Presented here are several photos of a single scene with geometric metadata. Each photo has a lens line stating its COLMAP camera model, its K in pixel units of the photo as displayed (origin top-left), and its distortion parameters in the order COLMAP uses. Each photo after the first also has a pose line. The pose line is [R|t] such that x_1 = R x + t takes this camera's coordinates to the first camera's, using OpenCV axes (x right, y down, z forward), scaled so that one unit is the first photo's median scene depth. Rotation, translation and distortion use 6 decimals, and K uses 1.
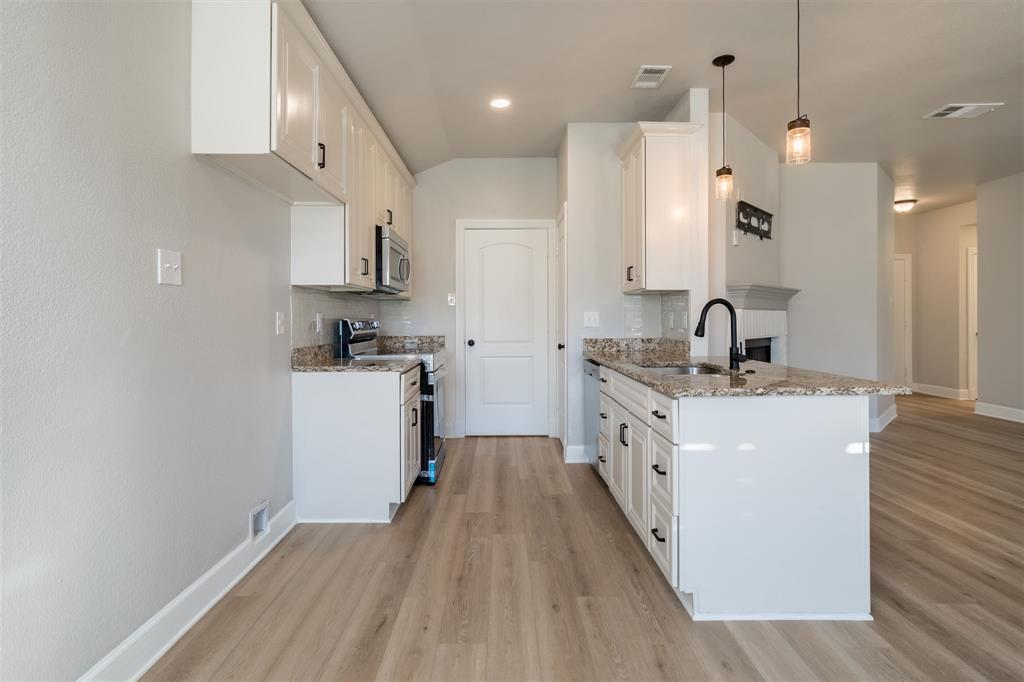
lens RADIAL K [[504.0, 0, 514.9], [0, 504.0, 313.8], [0, 0, 1]] dist [0.004374, 0.000835]
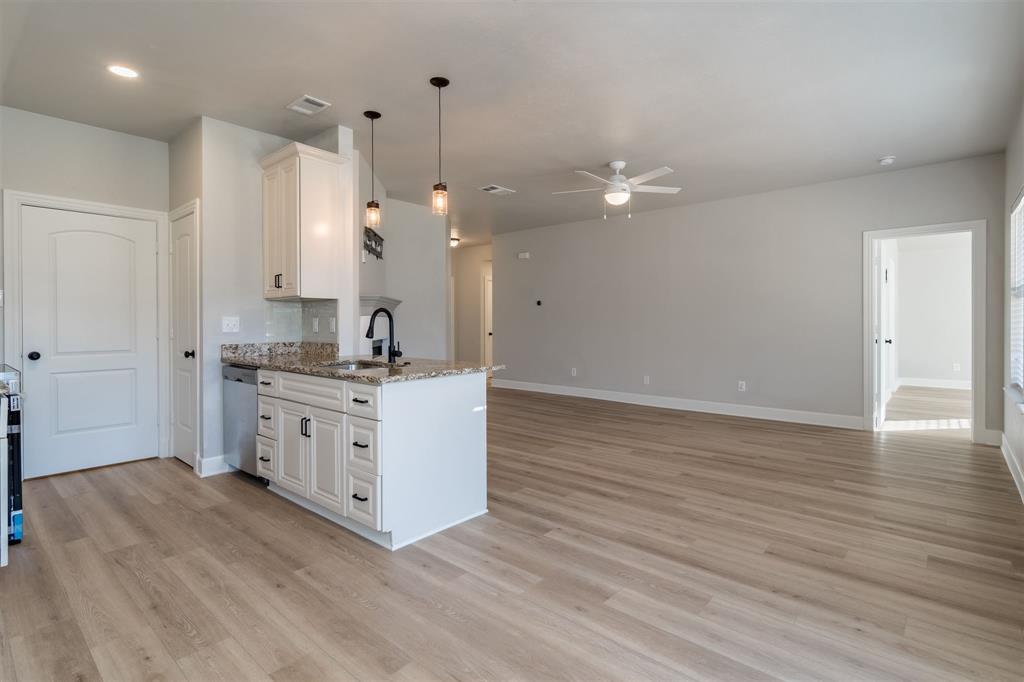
lens RADIAL K [[504.0, 0, 514.9], [0, 504.0, 313.8], [0, 0, 1]] dist [0.004374, 0.000835]
pose [[0.662505, 0.014066, 0.748925, -0.275529], [-0.006313, 0.999893, -0.013195, -0.000666], [-0.749030, 0.004013, 0.662523, -0.078045]]
